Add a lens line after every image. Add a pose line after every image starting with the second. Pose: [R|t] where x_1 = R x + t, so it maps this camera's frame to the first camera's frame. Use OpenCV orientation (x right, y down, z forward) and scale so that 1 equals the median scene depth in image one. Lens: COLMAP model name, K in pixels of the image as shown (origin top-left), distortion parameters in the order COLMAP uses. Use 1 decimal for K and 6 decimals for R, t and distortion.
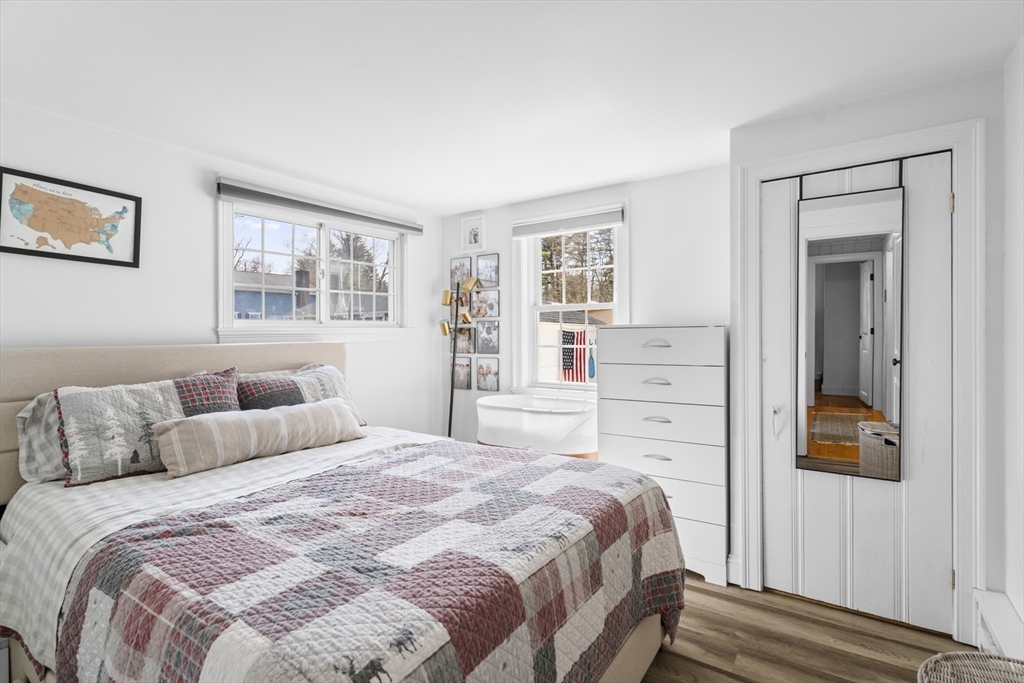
lens RADIAL K [[483.7, 0, 512.8], [0, 483.7, 335.8], [0, 0, 1]] dist [0.002734, -0.000778]
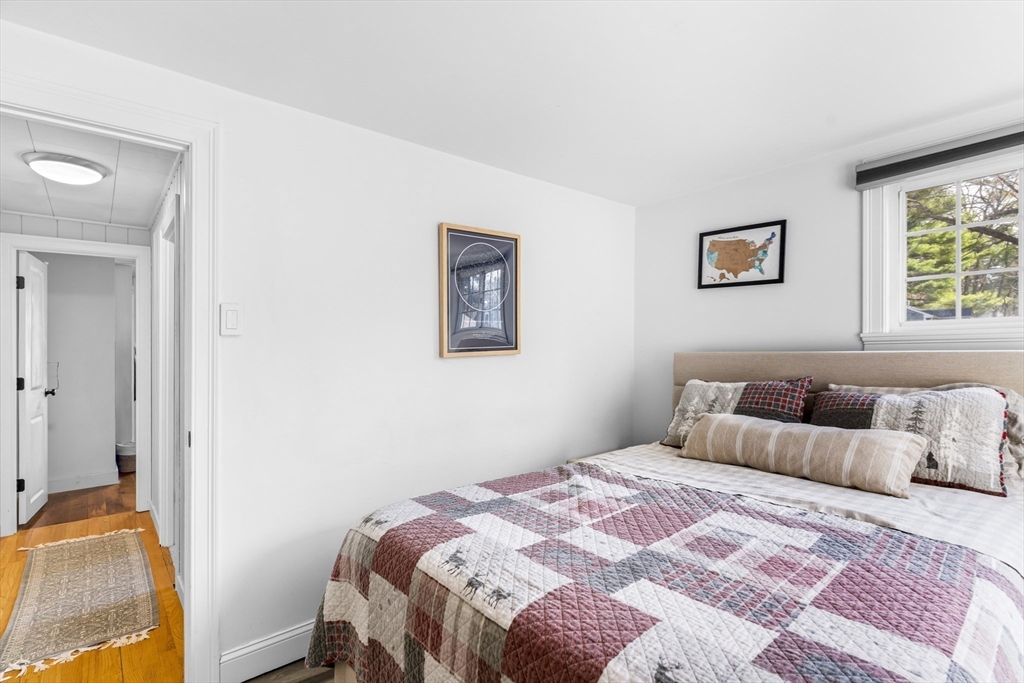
lens RADIAL K [[488.8, 0, 518.0], [0, 488.8, 340.4], [0, 0, 1]] dist [-0.000540, 0.000590]
pose [[-0.254170, -0.003821, -0.967152, 0.547453], [0.012398, 0.999897, -0.007208, -0.006271], [0.967080, -0.013823, -0.254096, 0.780215]]
